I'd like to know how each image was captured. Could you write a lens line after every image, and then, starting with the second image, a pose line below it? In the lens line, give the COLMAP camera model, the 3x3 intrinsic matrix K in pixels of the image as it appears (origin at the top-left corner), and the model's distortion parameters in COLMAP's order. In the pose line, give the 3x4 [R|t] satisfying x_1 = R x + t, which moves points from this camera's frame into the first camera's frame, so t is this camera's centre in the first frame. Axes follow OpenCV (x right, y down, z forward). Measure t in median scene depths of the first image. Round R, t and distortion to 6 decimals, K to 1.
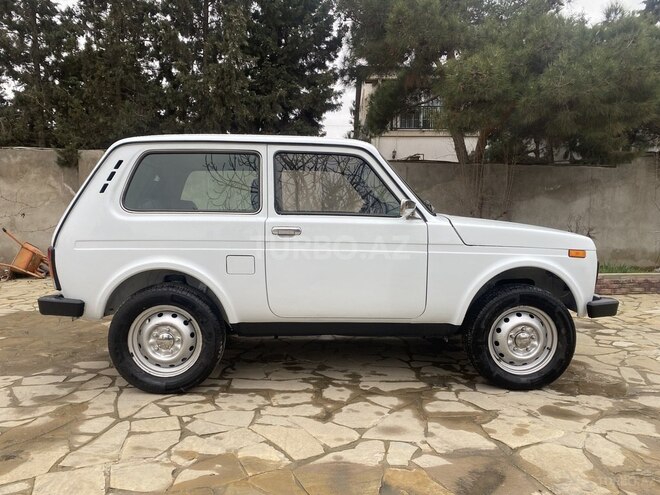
lens RADIAL K [[501.4, 0, 325.2], [0, 501.4, 247.9], [0, 0, 1]] dist [0.024663, -0.020635]
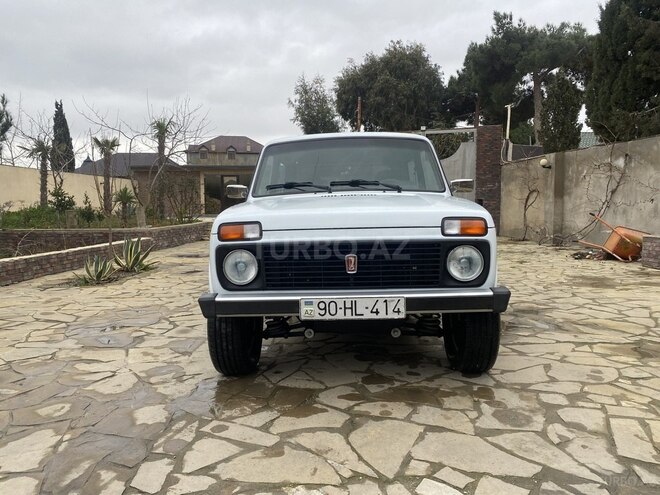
lens RADIAL K [[501.4, 0, 327.5], [0, 501.4, 242.9], [0, 0, 1]] dist [0.024663, -0.020635]
pose [[-0.090046, 0.066701, -0.993702, 1.462936], [-0.055106, 0.995893, 0.071841, -0.054372], [0.994412, 0.061228, -0.086001, 1.377884]]
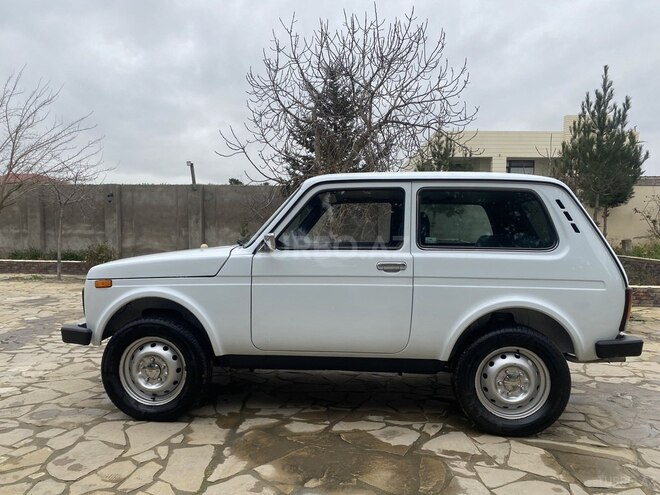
lens RADIAL K [[501.4, 0, 326.4], [0, 501.4, 254.1], [0, 0, 1]] dist [0.024663, -0.020635]
pose [[-0.991091, -0.023105, 0.131169, -0.109482], [-0.007322, 0.992801, 0.119554, -0.224312], [-0.132987, 0.117529, -0.984125, 2.599198]]
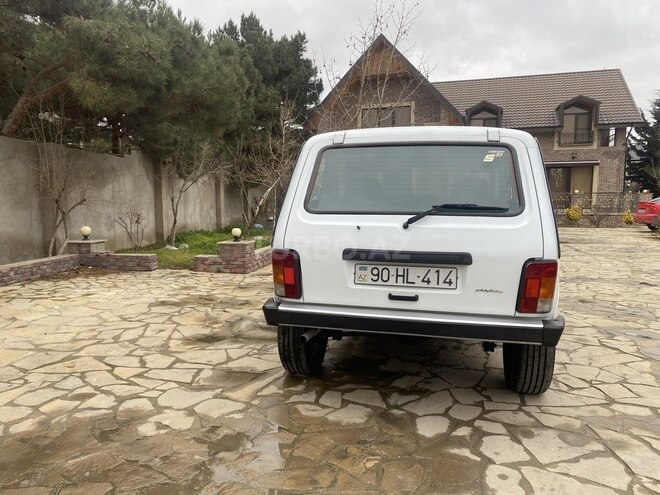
lens RADIAL K [[501.4, 0, 324.8], [0, 501.4, 247.9], [0, 0, 1]] dist [0.024663, -0.020635]
pose [[0.281331, -0.096087, 0.954788, -1.453090], [0.061406, 0.994738, 0.082014, -0.112223], [-0.957644, 0.035557, 0.285751, 1.157474]]
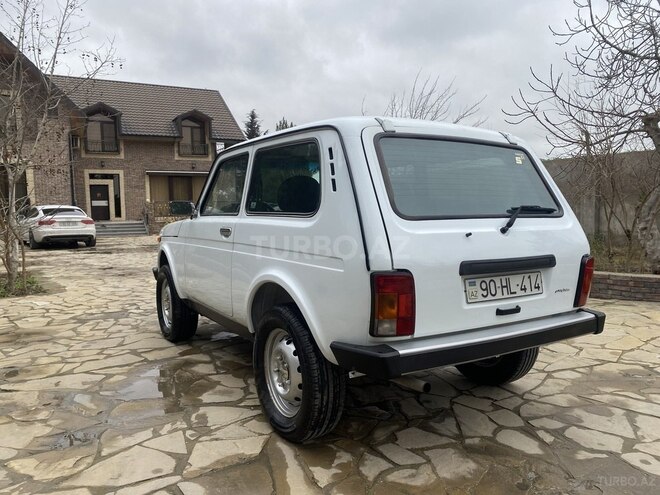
lens RADIAL K [[501.4, 0, 326.6], [0, 501.4, 254.6], [0, 0, 1]] dist [0.024663, -0.020635]
pose [[-0.476699, -0.083693, 0.875074, -1.132126], [0.063054, 0.989638, 0.128999, -0.151546], [-0.876802, 0.116671, -0.466482, 1.883028]]
